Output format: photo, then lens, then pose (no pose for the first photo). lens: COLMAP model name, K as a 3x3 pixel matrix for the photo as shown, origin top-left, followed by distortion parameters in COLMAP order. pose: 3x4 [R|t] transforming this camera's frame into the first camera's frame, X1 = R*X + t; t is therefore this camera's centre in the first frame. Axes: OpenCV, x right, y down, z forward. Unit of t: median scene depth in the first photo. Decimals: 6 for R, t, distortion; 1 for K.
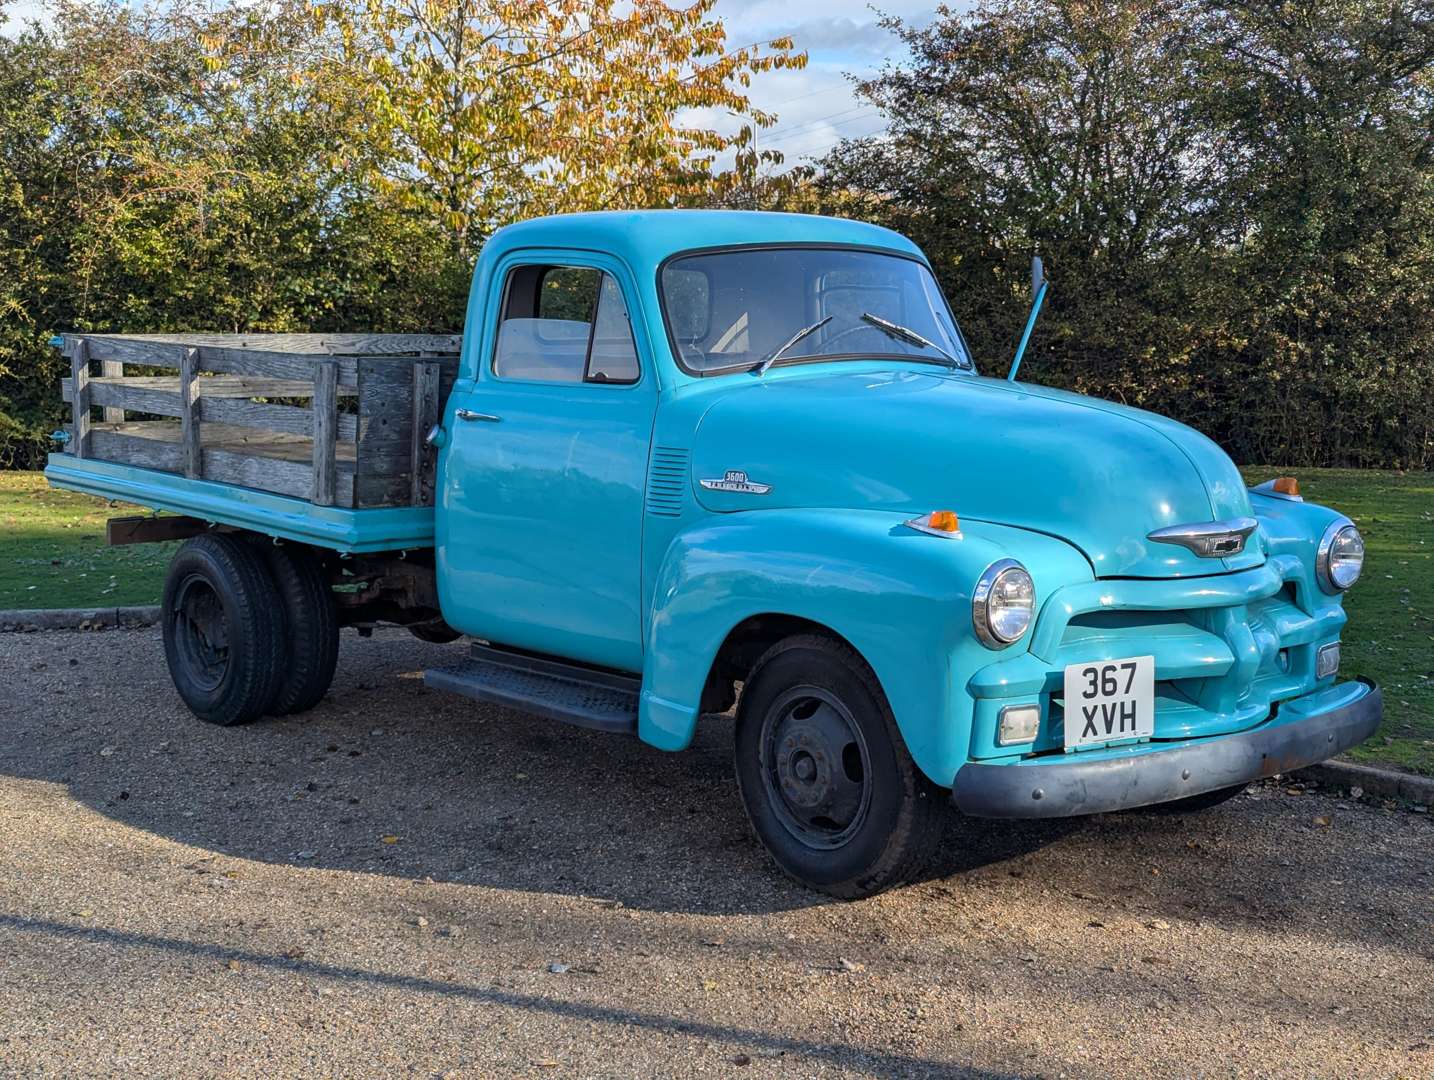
lens RADIAL K [[1996.1, 0, 706.4], [0, 1996.1, 534.8], [0, 0, 1]] dist [0.189395, -0.701558]
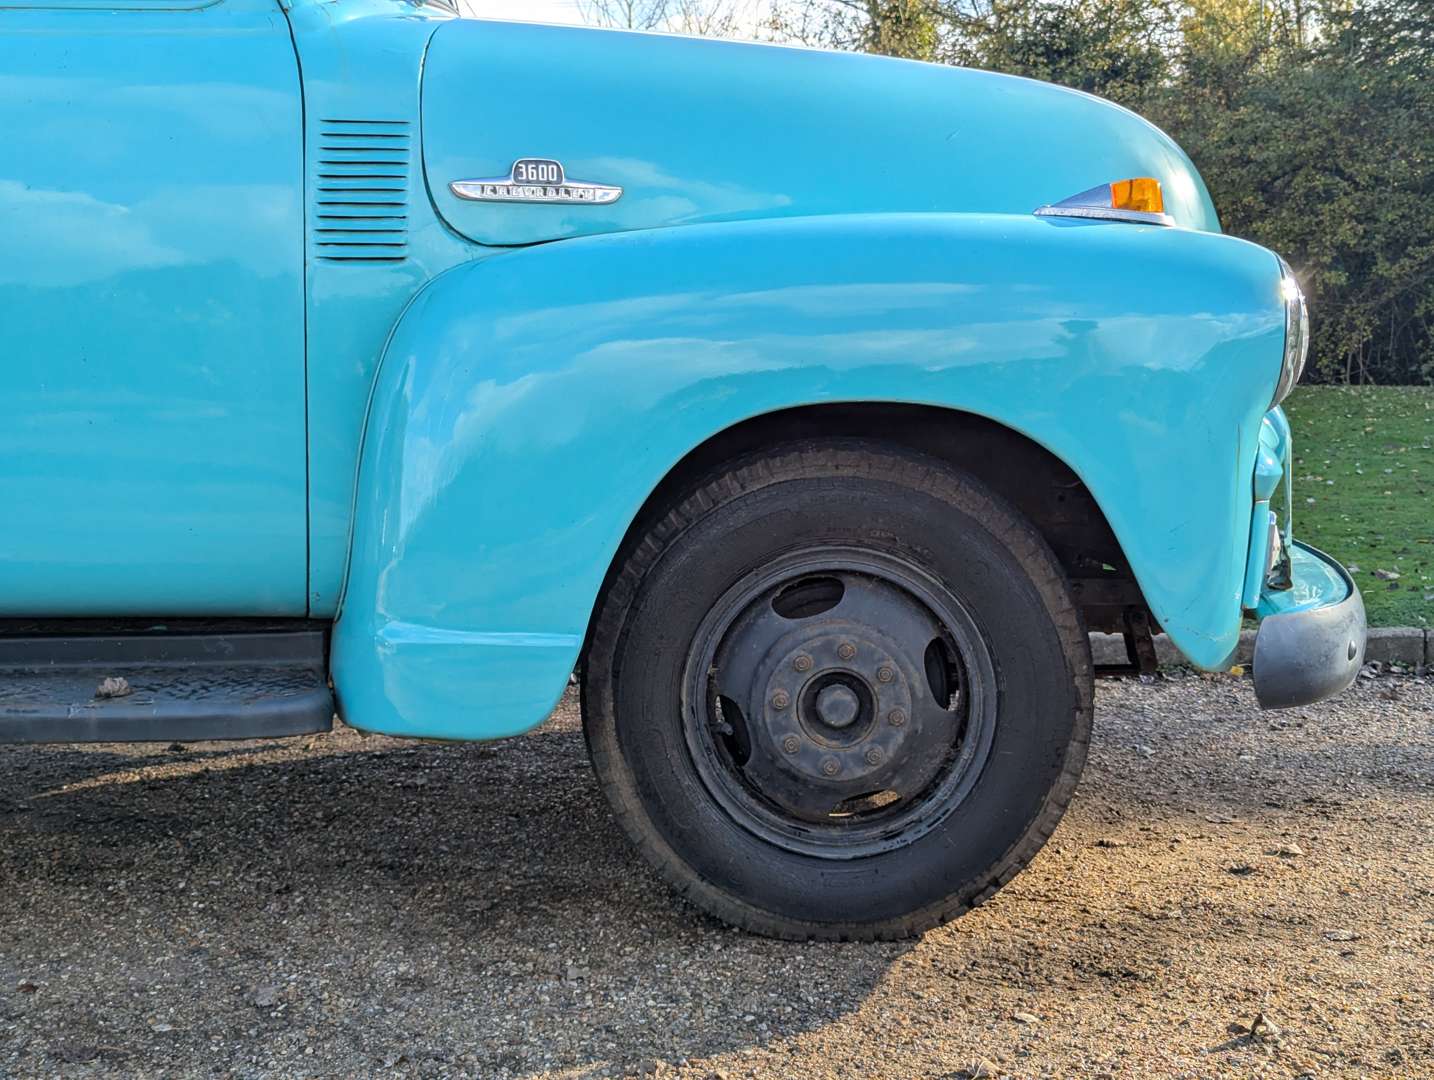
lens RADIAL K [[1993.8, 0, 722.1], [0, 1993.8, 490.9], [0, 0, 1]] dist [0.203589, -0.828023]
pose [[0.671422, -0.075600, 0.737209, -0.279962], [0.103674, 0.994583, 0.007571, 0.043434], [-0.733787, 0.071346, 0.675623, 0.536208]]
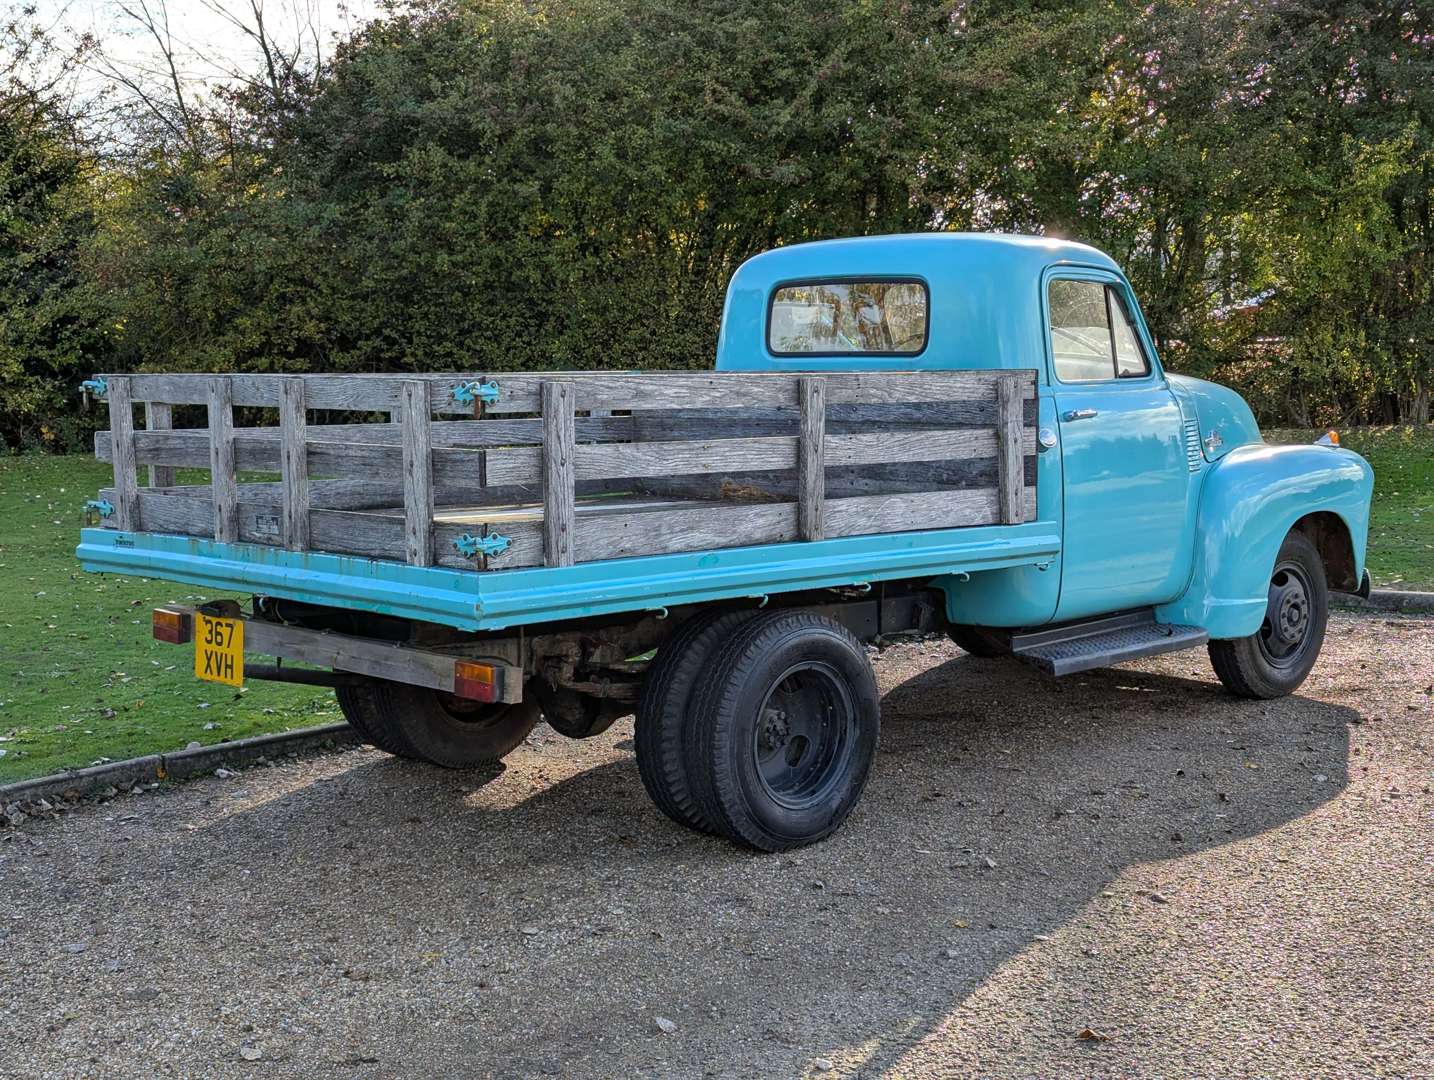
lens RADIAL K [[1996.1, 0, 706.4], [0, 1996.1, 534.8], [0, 0, 1]] dist [0.189395, -0.701558]
pose [[-0.053203, -0.107256, 0.992807, -1.156812], [0.128762, 0.985178, 0.113332, -0.139927], [-0.990247, 0.133866, -0.038604, 1.197795]]
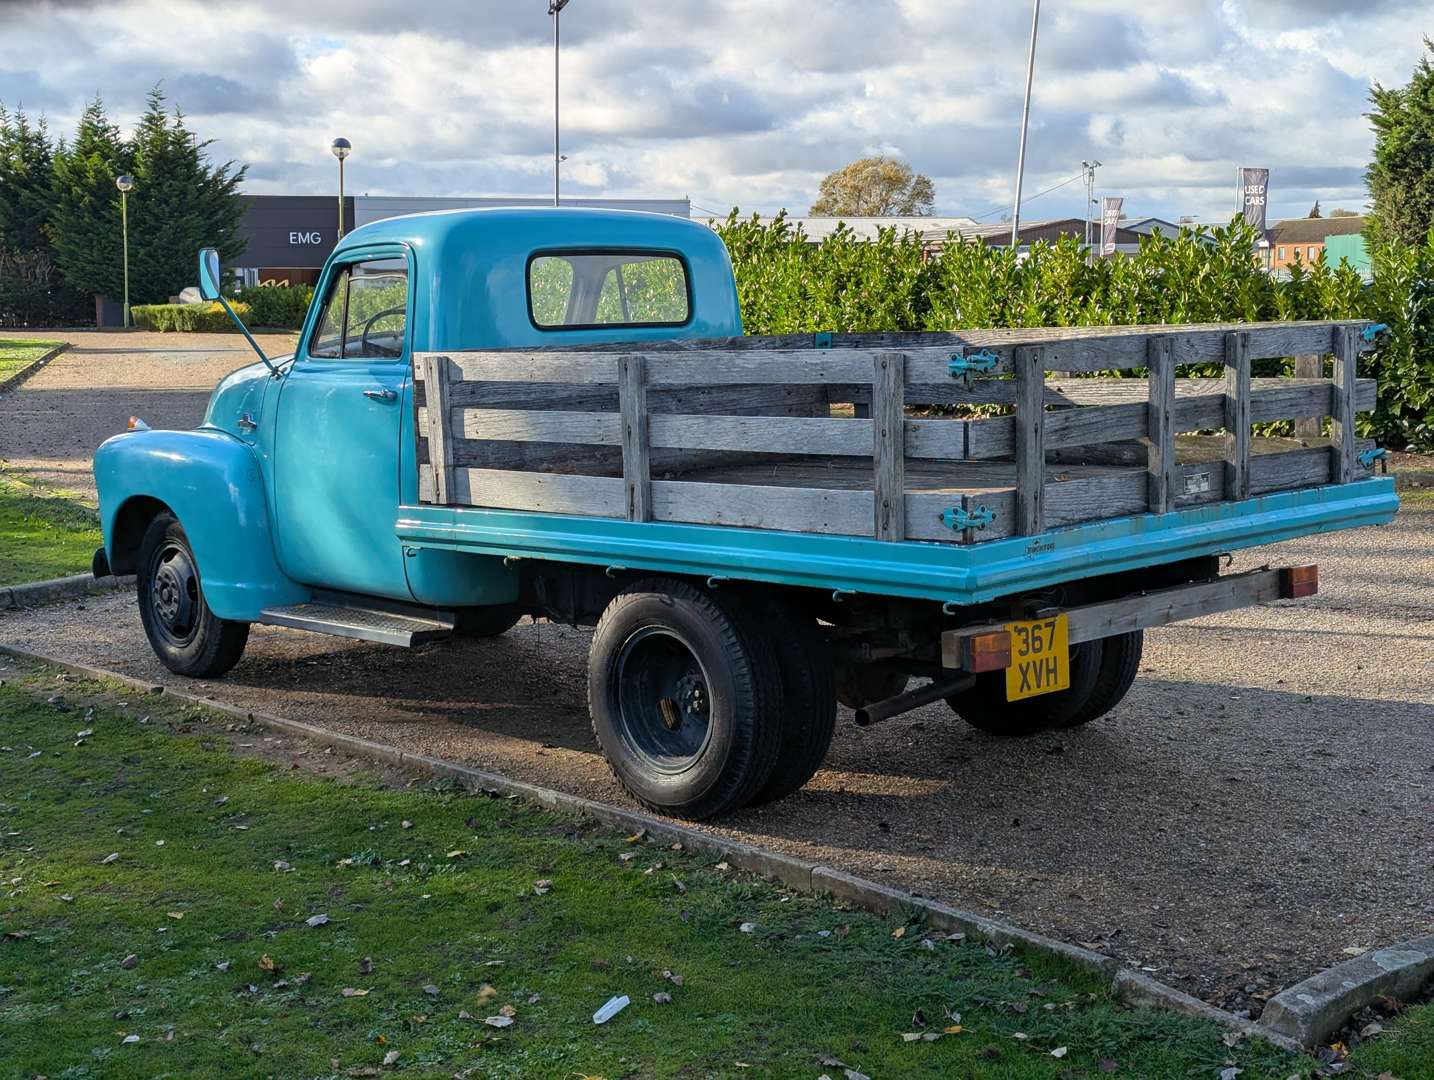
lens RADIAL K [[1990.5, 0, 719.3], [0, 1990.5, 559.0], [0, 0, 1]] dist [0.181823, -0.599039]
pose [[-0.997967, 0.019193, -0.060774, -0.033262], [0.003597, 0.969022, 0.246950, -0.249818], [0.063631, 0.246229, -0.967121, 2.166024]]
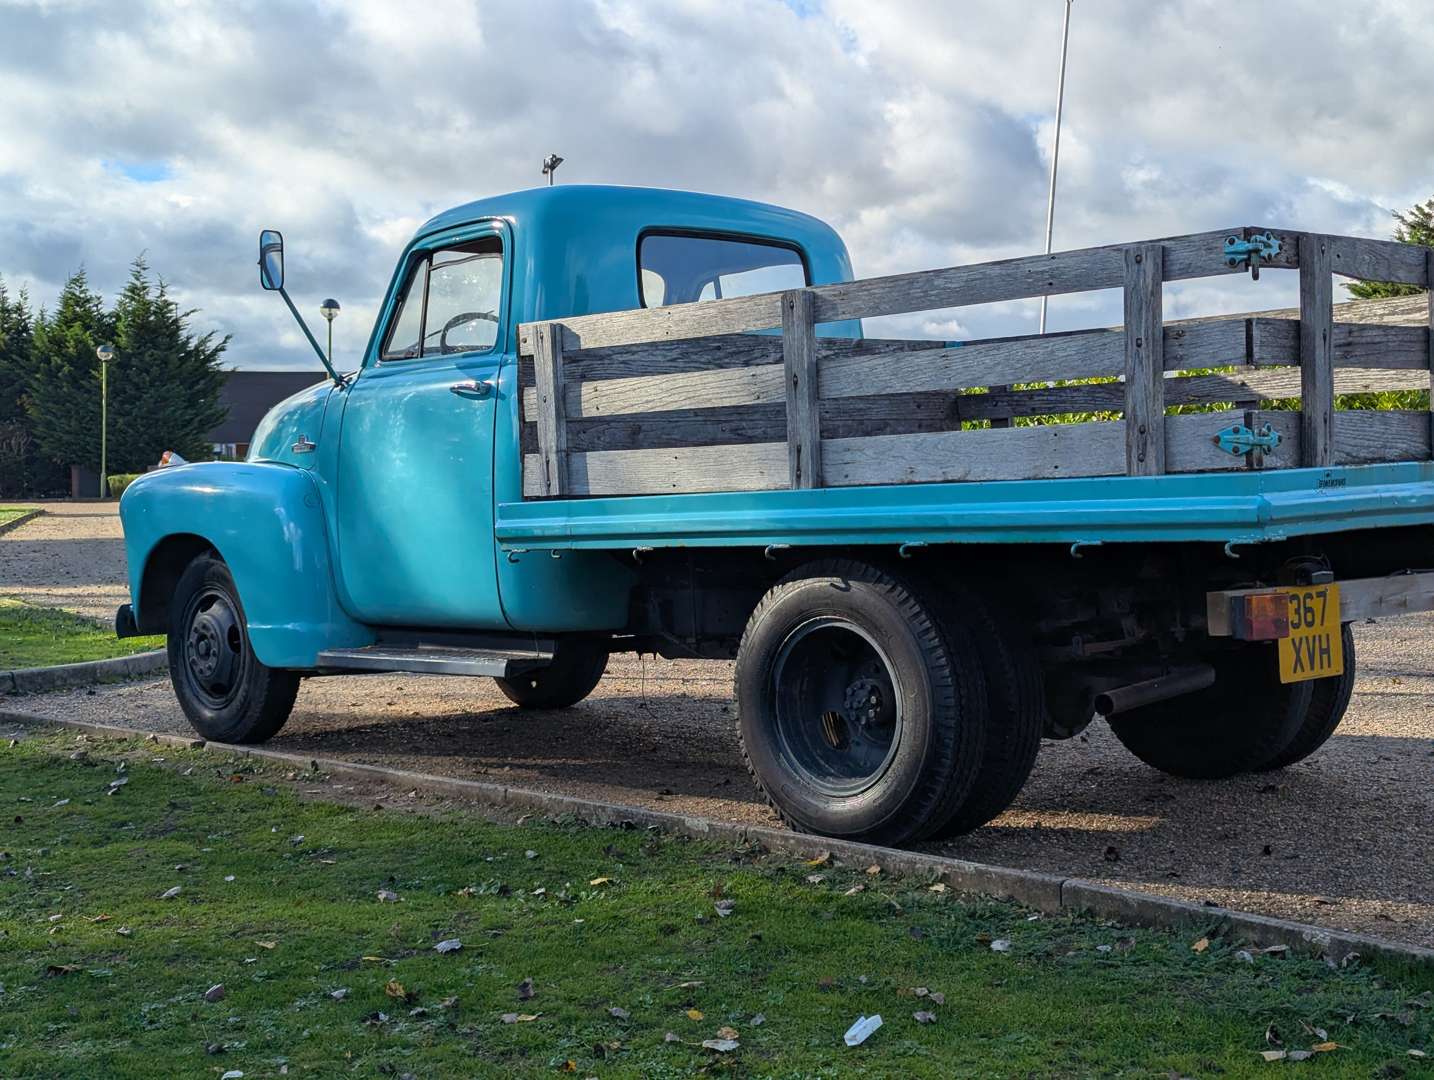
lens RADIAL K [[1999.8, 0, 746.7], [0, 1999.8, 540.6], [0, 0, 1]] dist [0.161816, -0.541279]
pose [[-0.995816, 0.018313, -0.089532, 0.036434], [0.004868, 0.988955, 0.148137, -0.140715], [0.091256, 0.147081, -0.984906, 2.039971]]
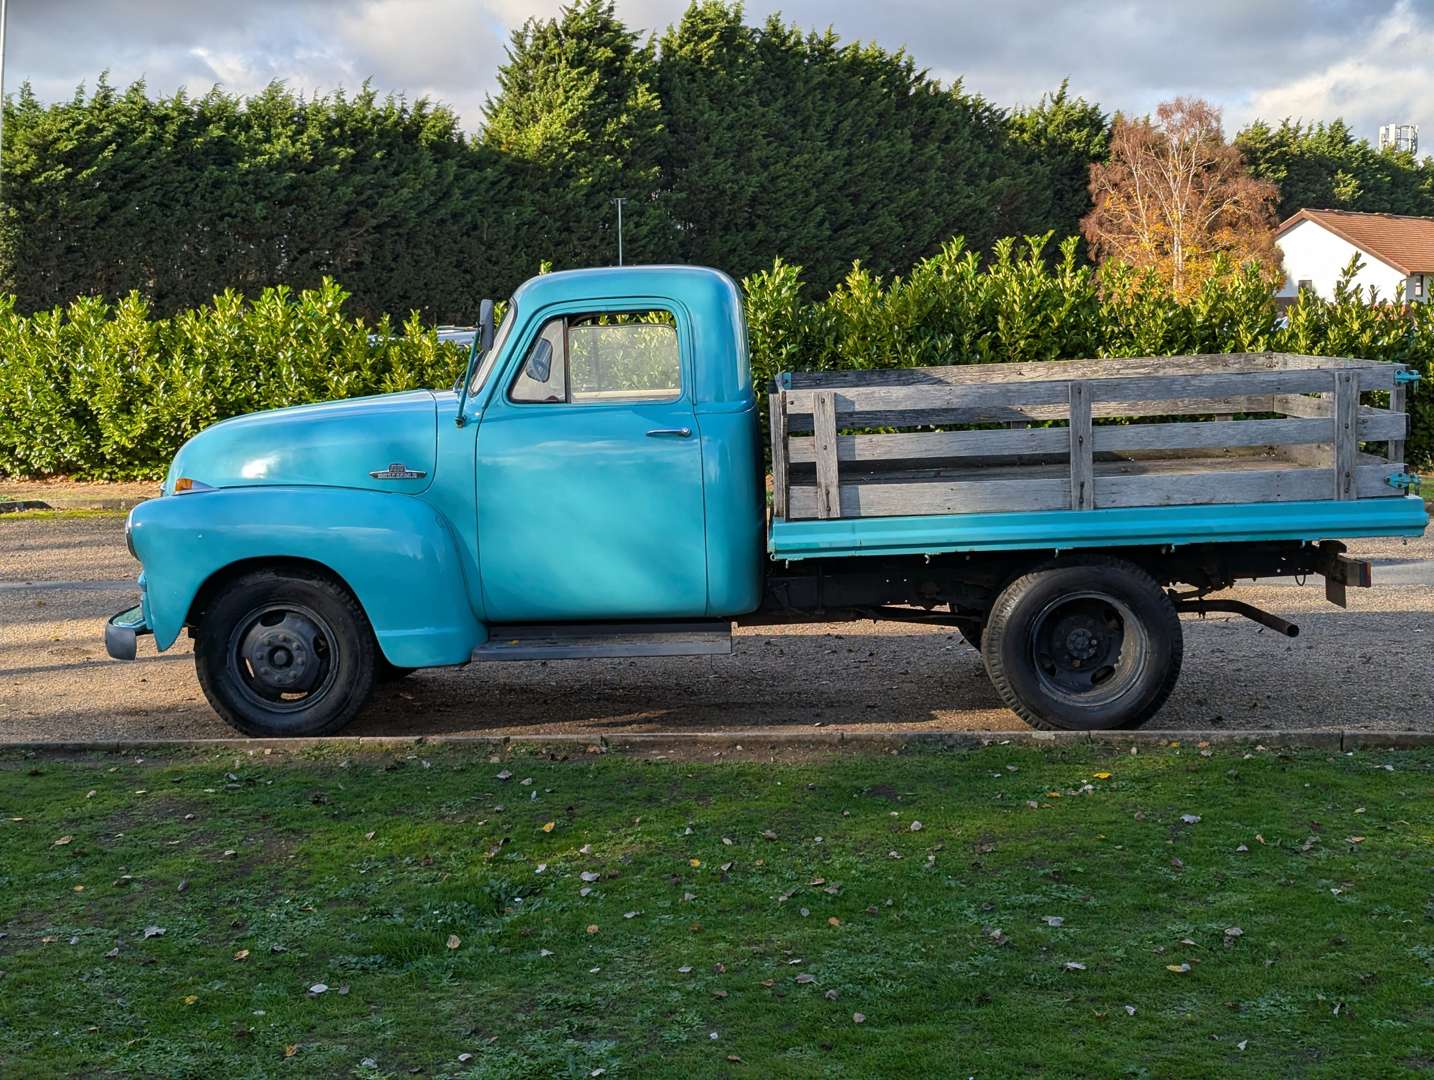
lens RADIAL K [[2007.9, 0, 718.9], [0, 2007.9, 508.7], [0, 0, 1]] dist [0.178934, -0.608508]
pose [[-0.670089, 0.076954, -0.738281, 0.926081], [-0.068461, 0.983965, 0.164700, -0.224743], [0.739117, 0.160907, -0.654075, 1.909016]]
